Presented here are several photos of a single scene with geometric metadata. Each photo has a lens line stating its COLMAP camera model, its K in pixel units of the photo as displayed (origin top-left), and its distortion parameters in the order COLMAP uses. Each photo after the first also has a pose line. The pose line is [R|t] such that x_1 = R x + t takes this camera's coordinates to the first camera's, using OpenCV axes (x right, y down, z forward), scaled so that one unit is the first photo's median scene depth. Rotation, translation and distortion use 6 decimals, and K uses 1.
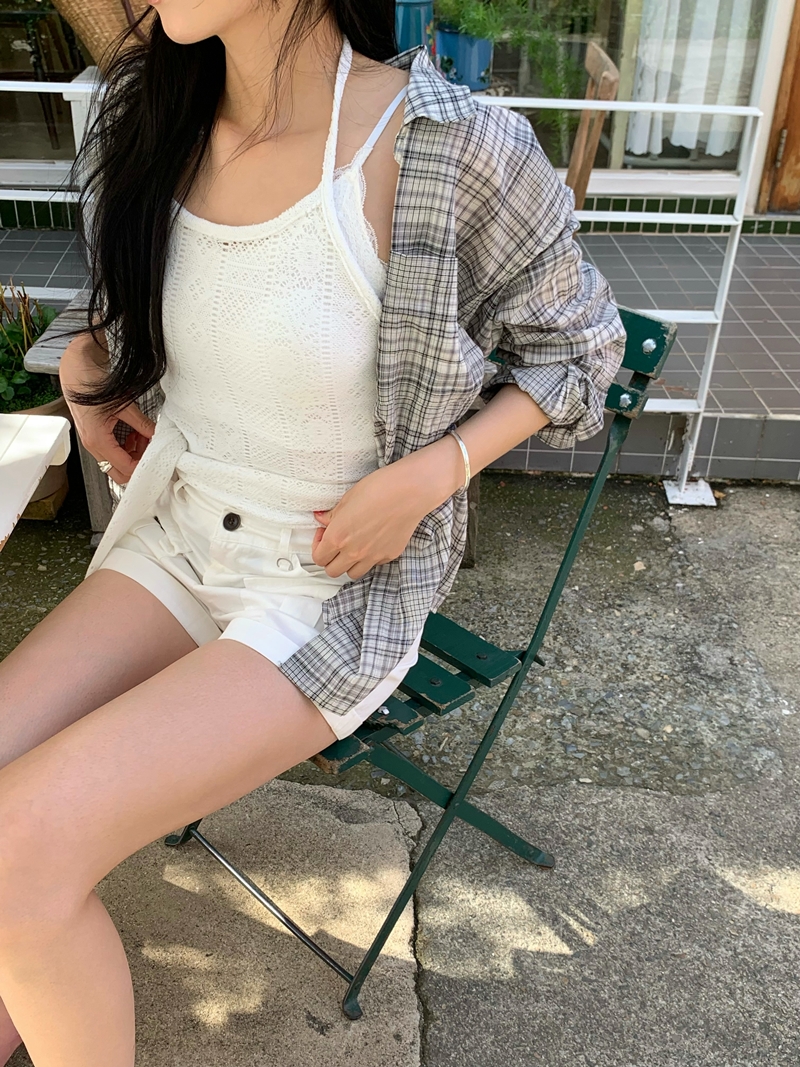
lens RADIAL K [[1163.8, 0, 400.0], [0, 1163.8, 533.5], [0, 0, 1]] dist [0.039876, -0.021805]
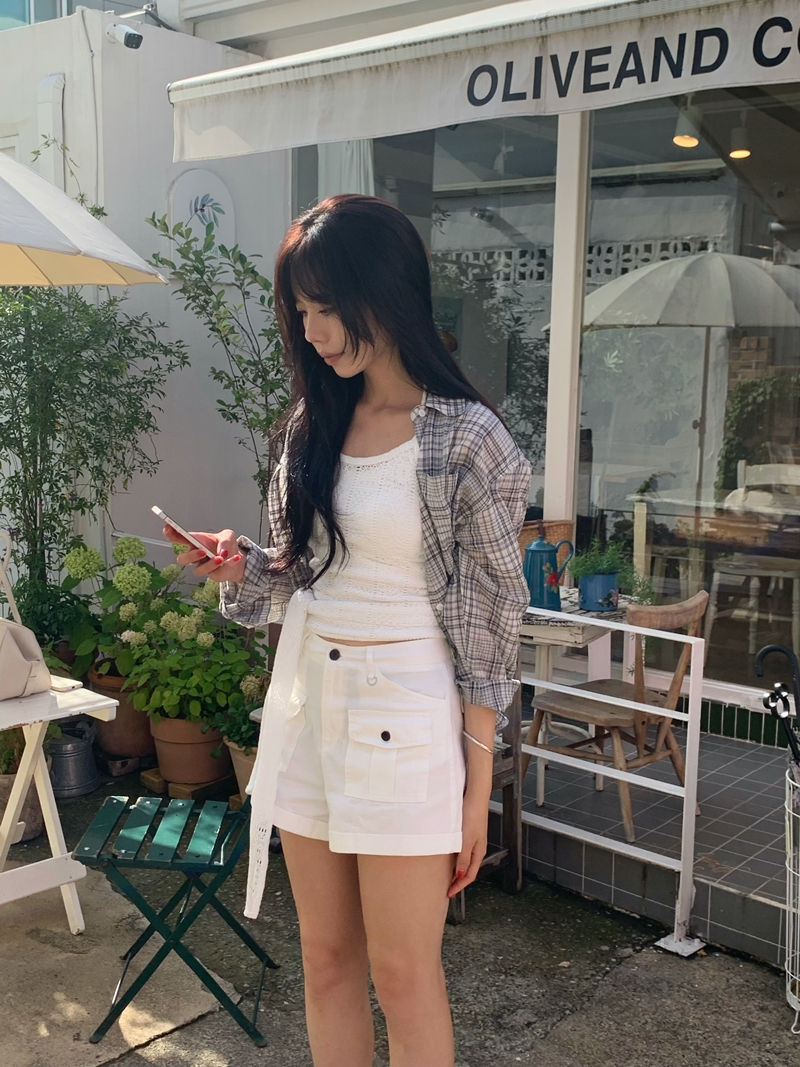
lens RADIAL K [[1274.3, 0, 413.1], [0, 1274.3, 548.2], [0, 0, 1]] dist [0.195520, -0.578889]
pose [[0.746608, 0.073624, -0.661178, 1.039928], [-0.341962, 0.894978, -0.286489, 0.087493], [0.570648, 0.439993, 0.693374, -0.282232]]
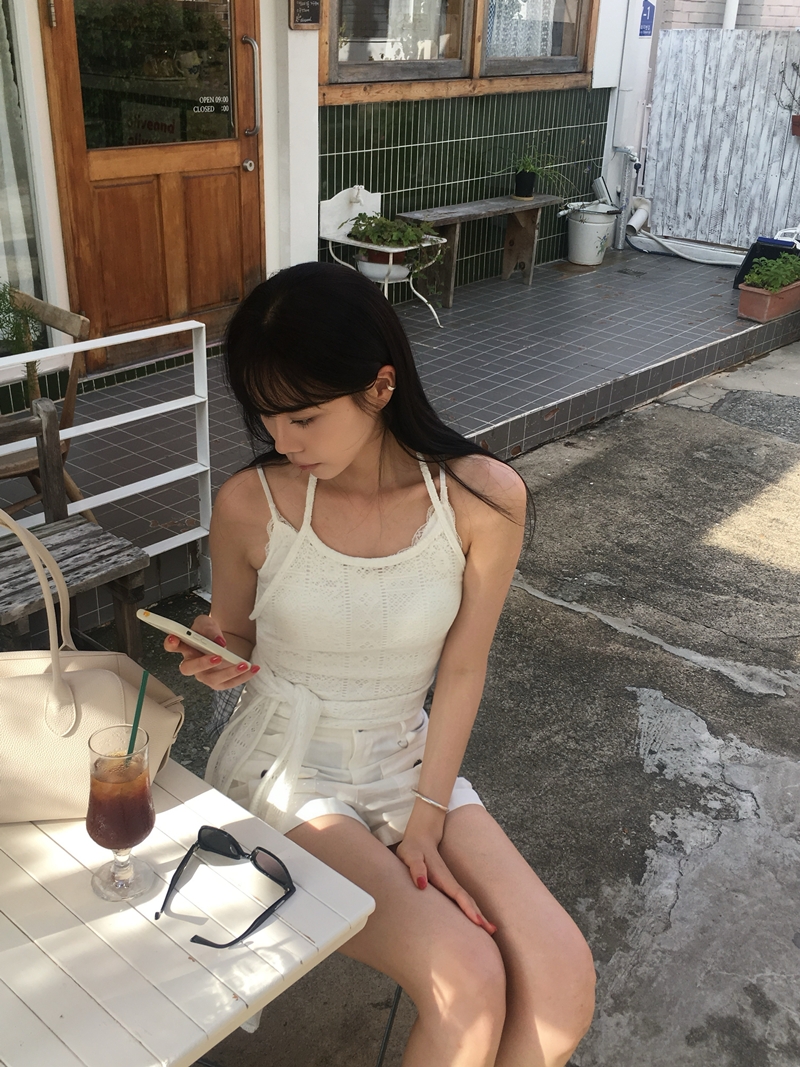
lens RADIAL K [[1057.1, 0, 400.2], [0, 1057.1, 538.2], [0, 0, 1]] dist [0.080562, -0.108736]
pose [[0.655145, -0.347823, 0.670674, -0.483335], [0.385774, 0.917280, 0.098875, -0.151981], [-0.649587, 0.193951, 0.735132, -0.057849]]
